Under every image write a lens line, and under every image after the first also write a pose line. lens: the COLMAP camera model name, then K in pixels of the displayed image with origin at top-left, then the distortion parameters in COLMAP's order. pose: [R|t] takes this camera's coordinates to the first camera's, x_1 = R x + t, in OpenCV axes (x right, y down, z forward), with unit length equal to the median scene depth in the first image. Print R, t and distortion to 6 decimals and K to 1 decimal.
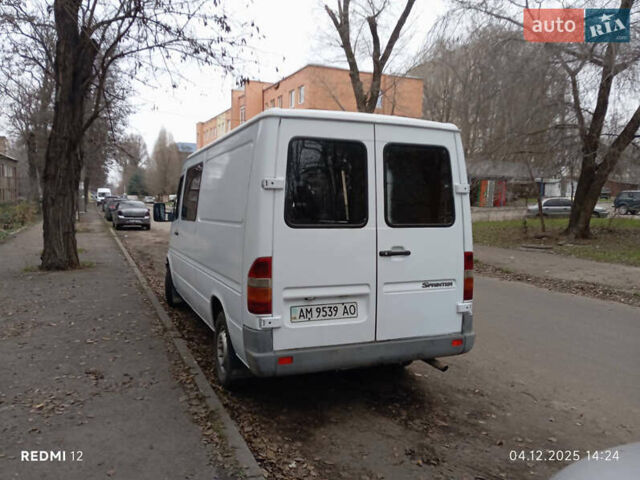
lens RADIAL K [[520.4, 0, 320.0], [0, 520.4, 240.0], [0, 0, 1]] dist [0.104178, -0.187707]
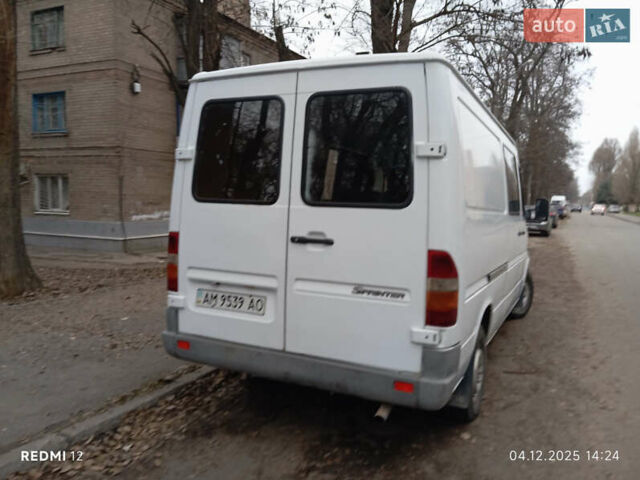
lens RADIAL K [[518.5, 0, 319.9], [0, 518.5, 244.8], [0, 0, 1]] dist [0.093764, -0.180589]
pose [[0.654133, 0.067418, -0.753369, 0.723987], [-0.074073, 0.996942, 0.024900, 0.012068], [0.752744, 0.039516, 0.657127, 0.528058]]
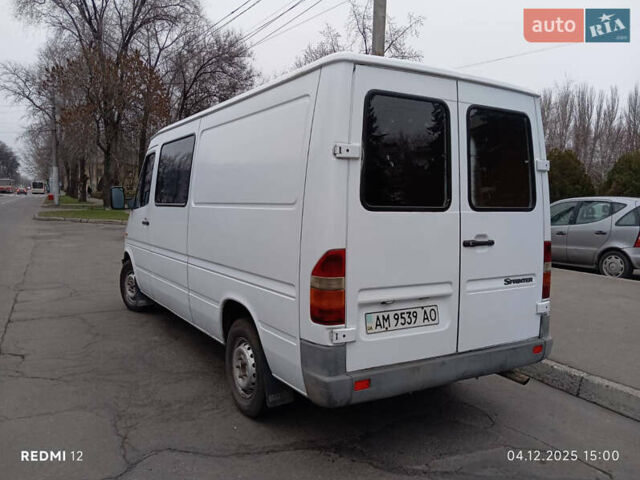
lens RADIAL K [[520.4, 0, 320.0], [0, 520.4, 240.0], [0, 0, 1]] dist [0.104178, -0.187707]
pose [[0.988238, -0.007129, 0.152759, -0.225140], [0.005772, 0.999940, 0.009322, 0.011872], [-0.152816, -0.008330, 0.988219, 0.241535]]
